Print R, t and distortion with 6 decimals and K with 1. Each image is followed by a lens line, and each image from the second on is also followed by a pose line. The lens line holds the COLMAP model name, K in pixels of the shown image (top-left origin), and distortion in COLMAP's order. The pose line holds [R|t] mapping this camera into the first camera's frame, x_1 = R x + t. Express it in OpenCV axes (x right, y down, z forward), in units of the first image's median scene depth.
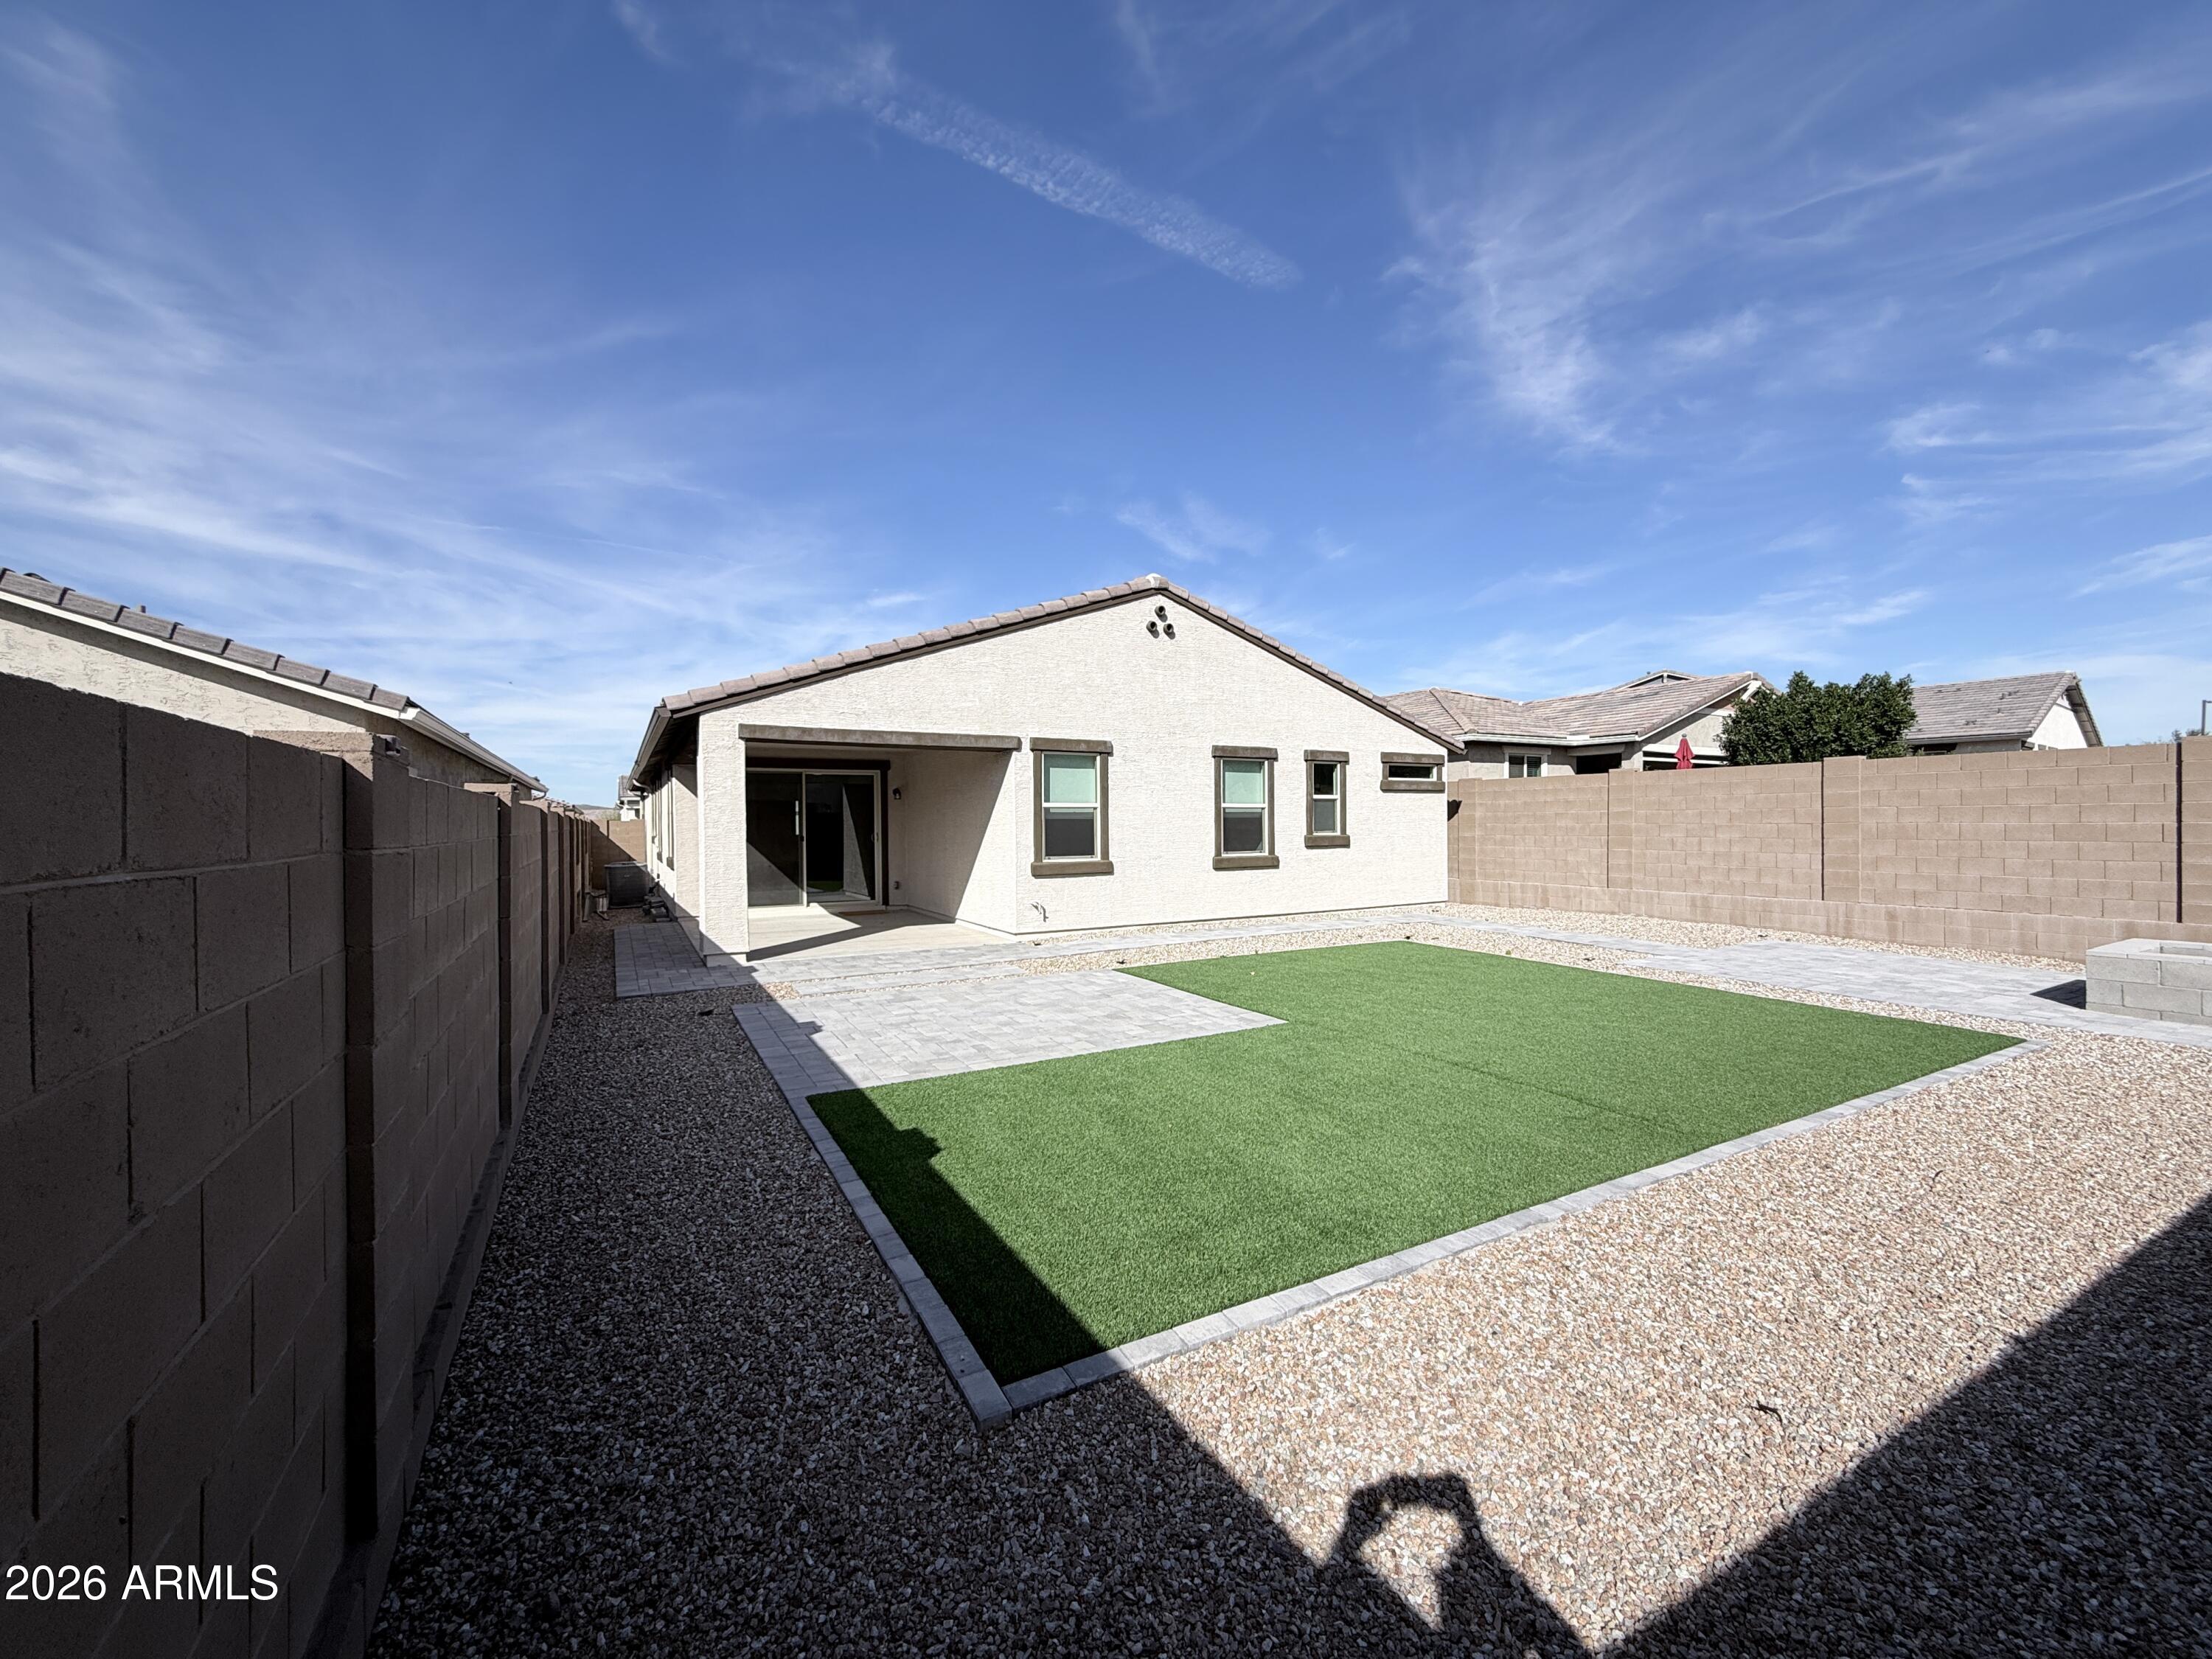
lens RADIAL K [[887.0, 0, 1104.7], [0, 887.0, 818.4], [0, 0, 1]] dist [0.001233, 0.000068]
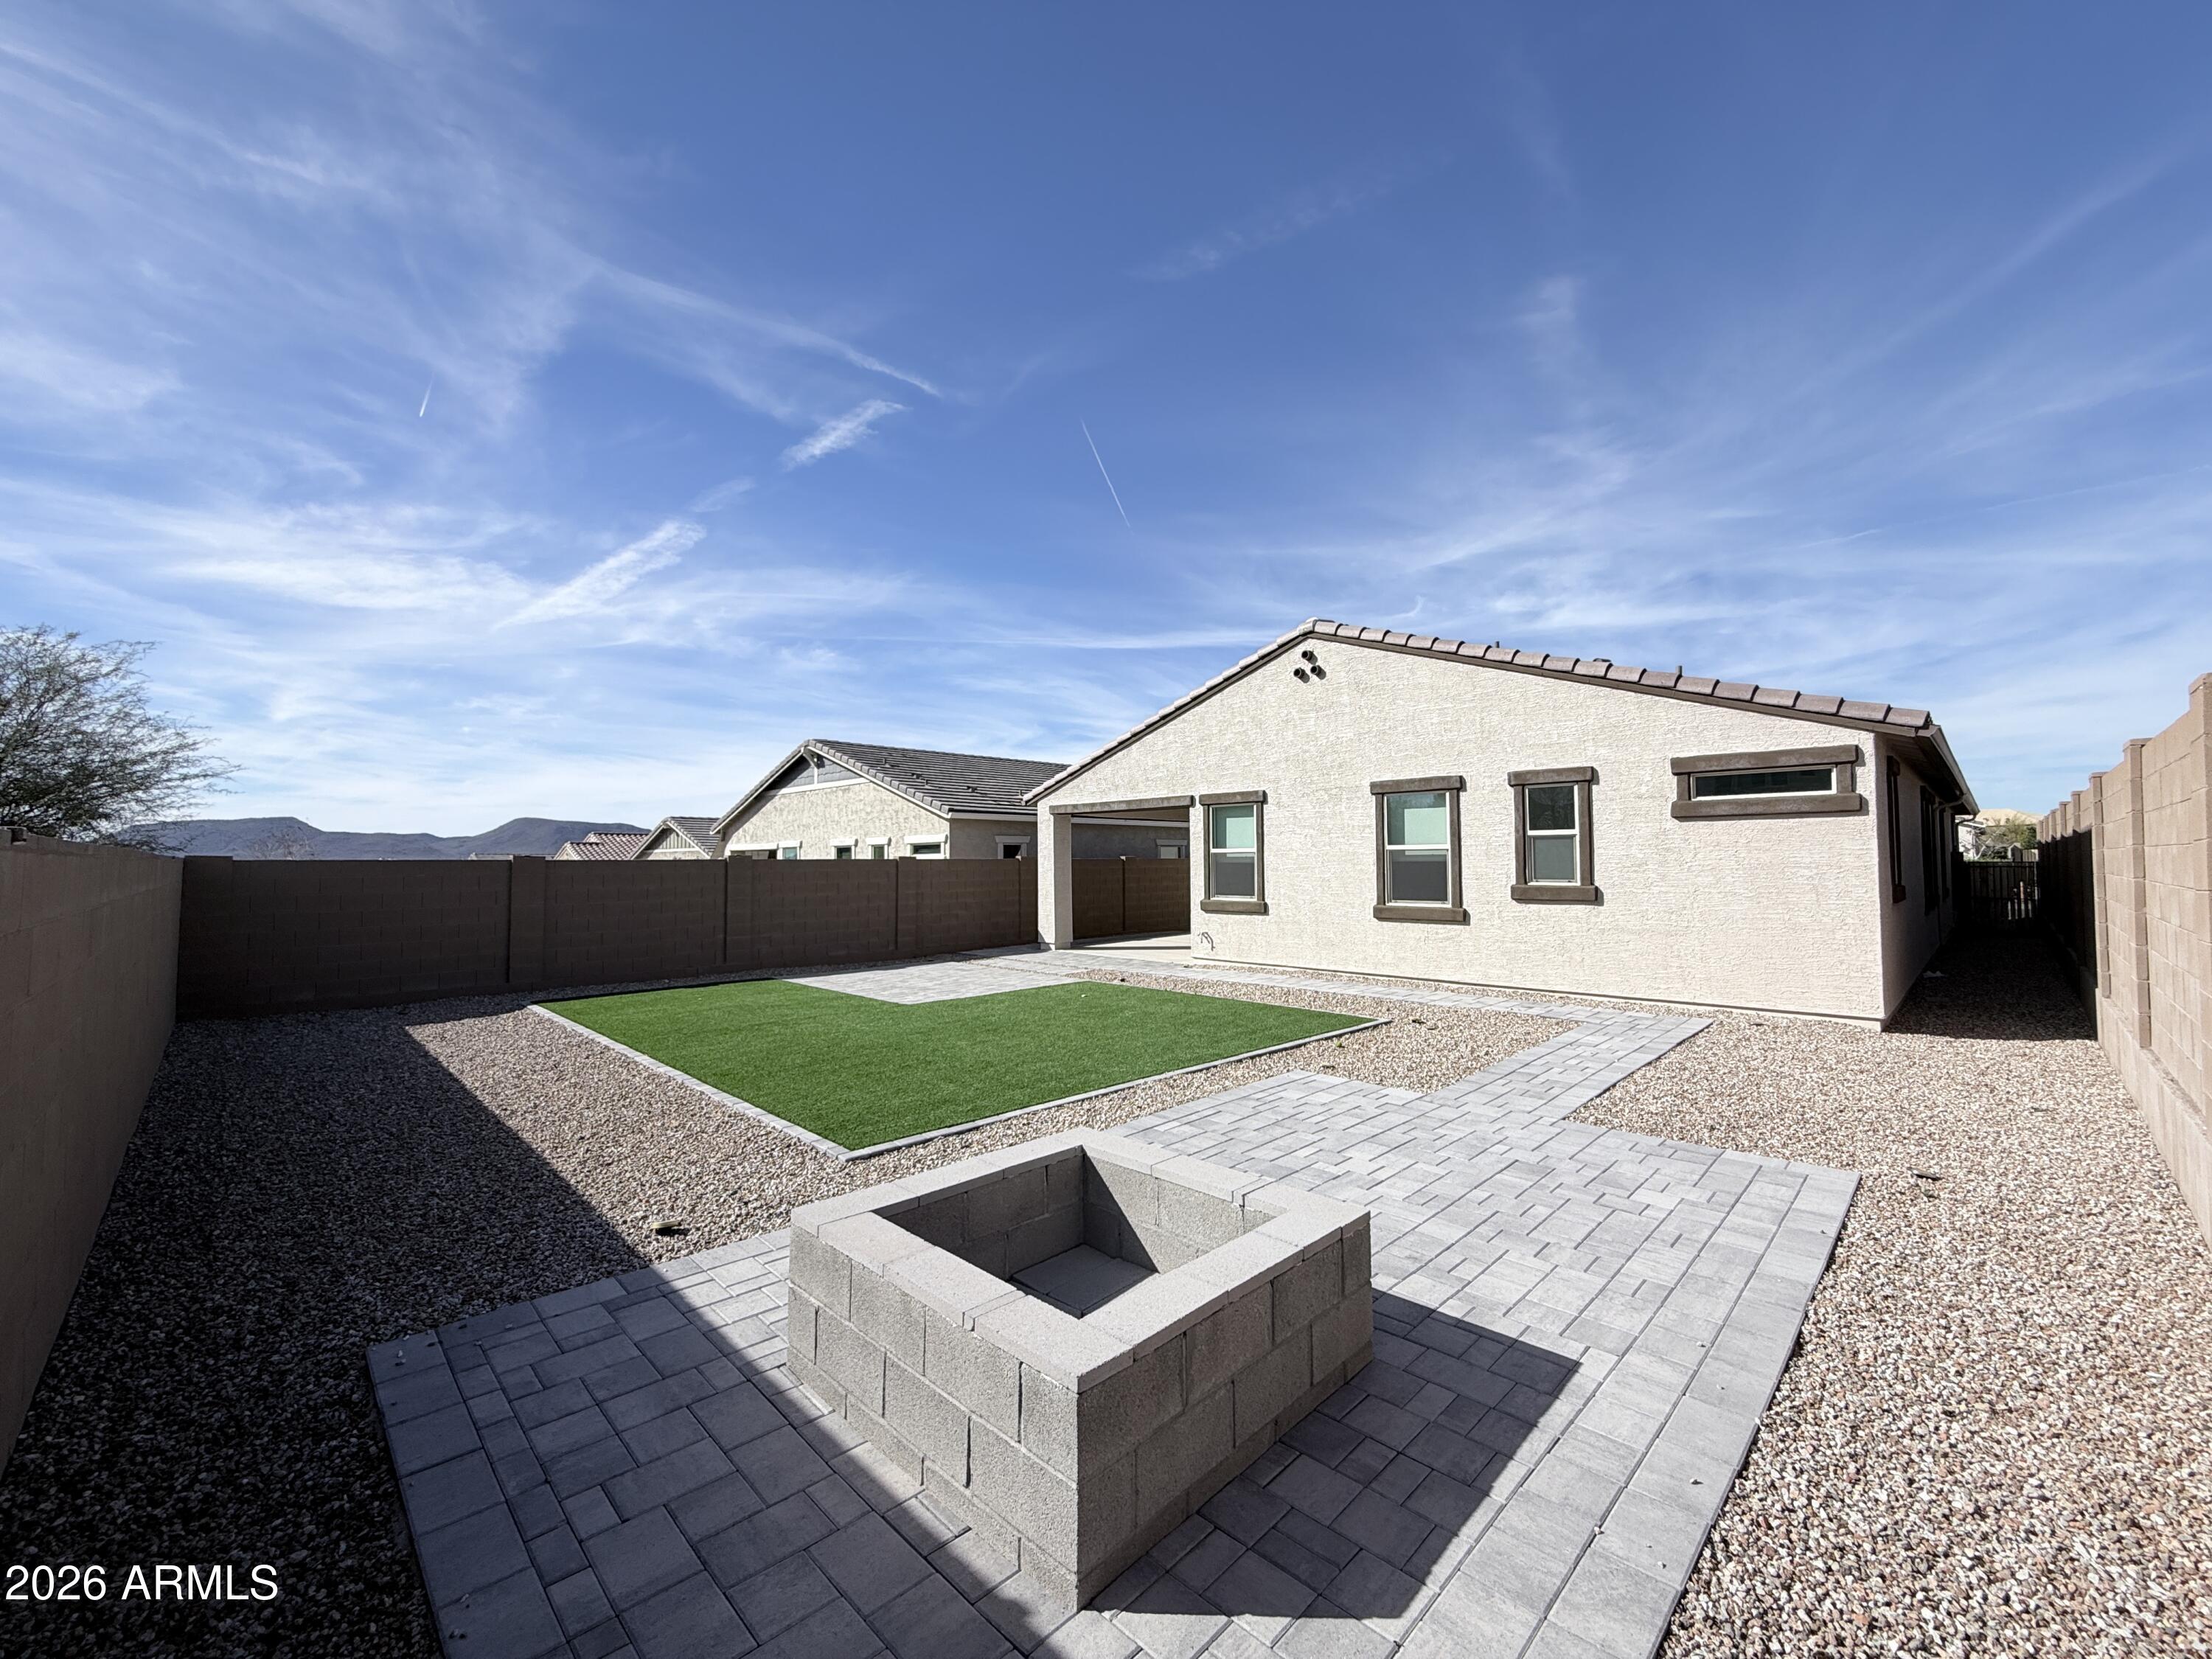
lens RADIAL K [[887.0, 0, 1103.7], [0, 887.0, 840.2], [0, 0, 1]] dist [0.001233, 0.000068]
pose [[0.268503, -0.021591, -0.963037, 0.943266], [0.002462, 0.999761, -0.021728, -0.003705], [0.963276, 0.003464, 0.268492, 0.501815]]
